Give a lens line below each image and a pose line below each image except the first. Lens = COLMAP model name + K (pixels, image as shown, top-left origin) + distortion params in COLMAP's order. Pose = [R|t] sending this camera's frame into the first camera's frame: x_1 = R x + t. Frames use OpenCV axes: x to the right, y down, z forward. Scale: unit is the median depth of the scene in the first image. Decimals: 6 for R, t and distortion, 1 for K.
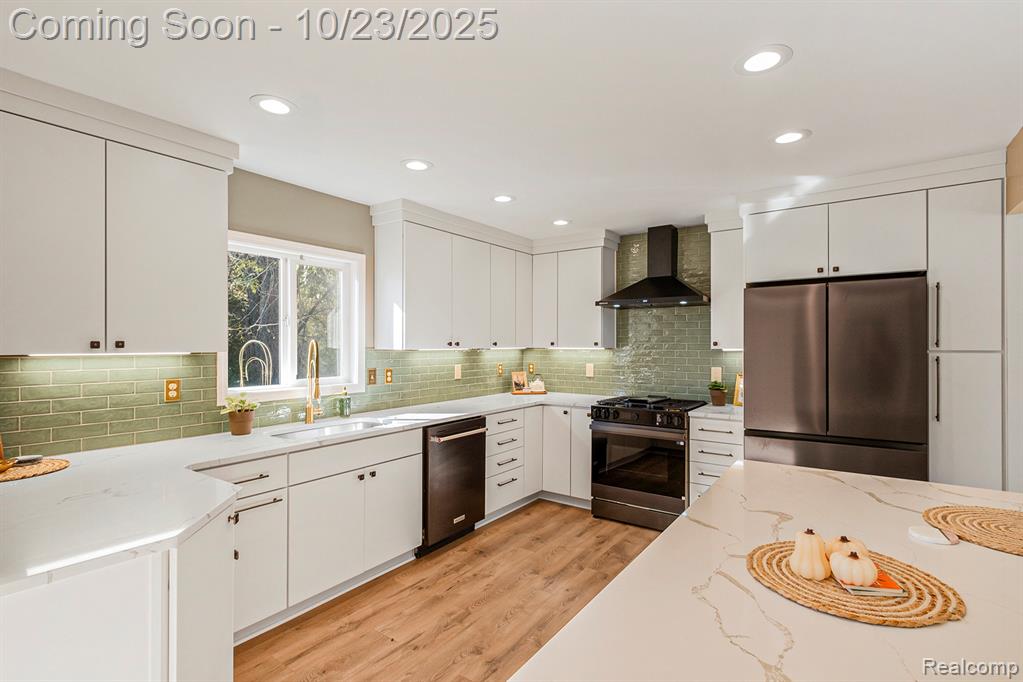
lens RADIAL K [[489.3, 0, 516.3], [0, 489.3, 345.1], [0, 0, 1]] dist [0.002476, 0.000271]
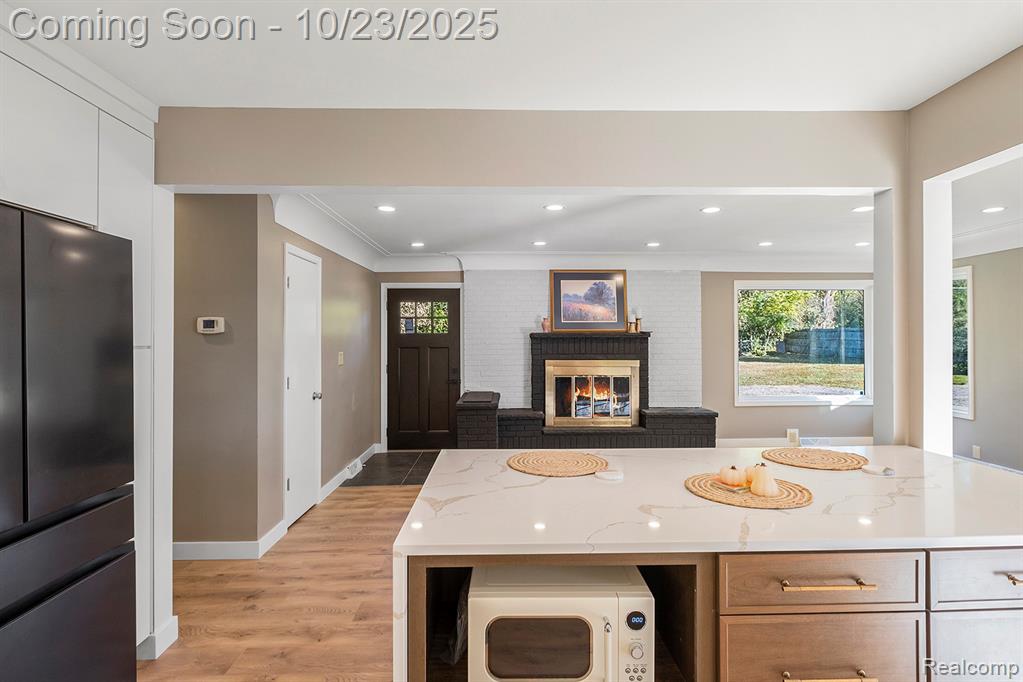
lens RADIAL K [[513.9, 0, 514.1], [0, 513.9, 342.1], [0, 0, 1]] dist [-0.004397, -0.000362]
pose [[-0.592706, 0.000038, 0.805419, -0.050934], [0.004171, 0.999987, 0.003023, 0.003408], [-0.805408, 0.005151, -0.592698, 0.701689]]
